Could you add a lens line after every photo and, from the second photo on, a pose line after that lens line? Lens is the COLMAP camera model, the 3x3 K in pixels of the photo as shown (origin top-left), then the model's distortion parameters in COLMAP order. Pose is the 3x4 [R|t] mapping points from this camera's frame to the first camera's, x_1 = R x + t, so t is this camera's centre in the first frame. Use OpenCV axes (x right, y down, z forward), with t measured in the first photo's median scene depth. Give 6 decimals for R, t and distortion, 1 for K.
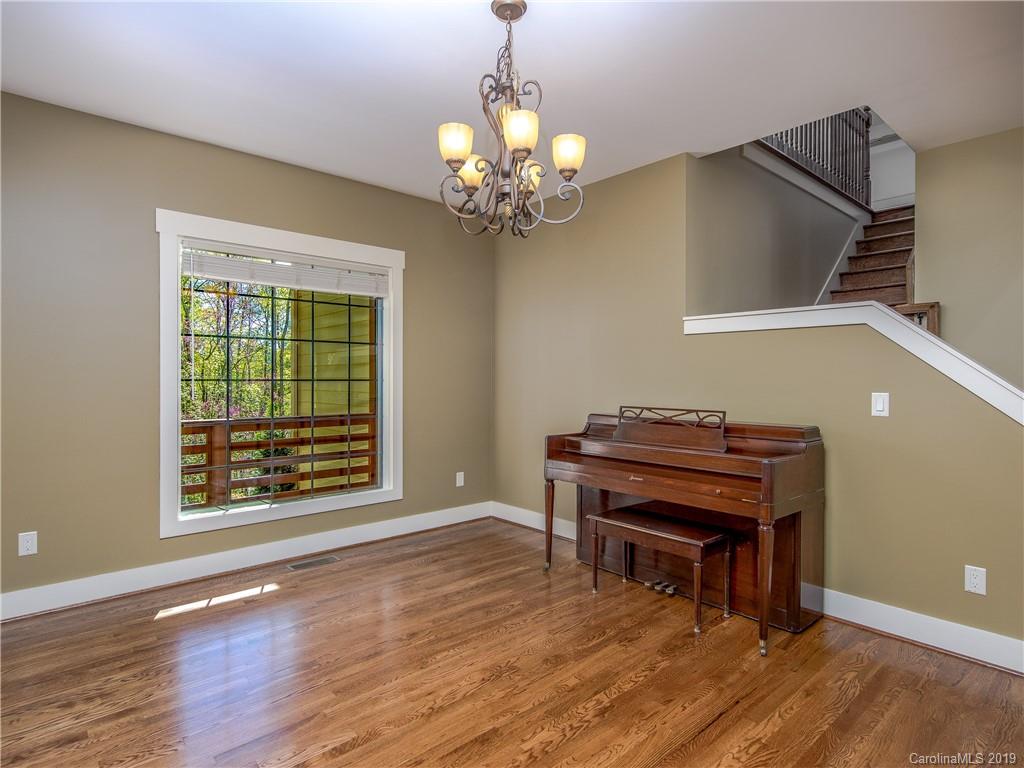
lens RADIAL K [[569.6, 0, 548.2], [0, 569.6, 385.1], [0, 0, 1]] dist [0.023820, -0.005322]
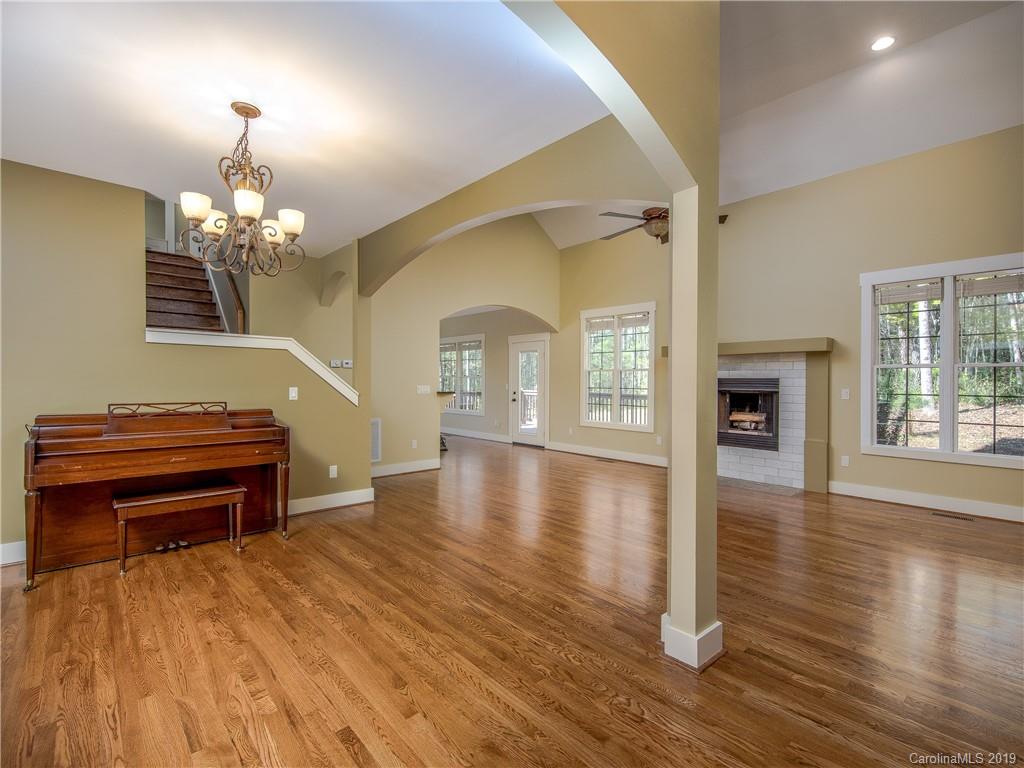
lens RADIAL K [[481.0, 0, 506.1], [0, 481.0, 375.7], [0, 0, 1]] dist [0.002554, -0.001558]
pose [[-0.004403, 0.010716, 0.999933, -0.913397], [0.004159, 0.999934, -0.010698, -0.005543], [-0.999982, 0.004112, -0.004448, 0.284952]]
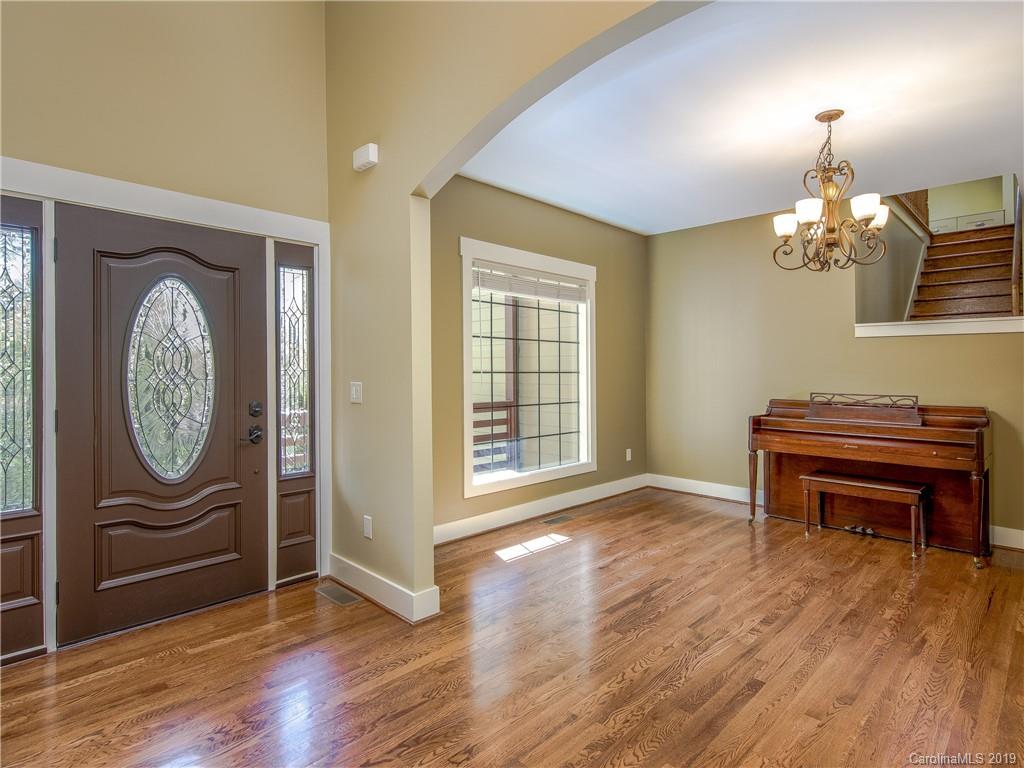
lens RADIAL K [[569.6, 0, 529.6], [0, 569.6, 369.0], [0, 0, 1]] dist [0.023820, -0.005322]
pose [[0.997243, 0.000746, 0.074202, -0.696617], [0.000203, 0.999918, -0.012786, -0.000411], [-0.074206, 0.012766, 0.997161, -0.284681]]
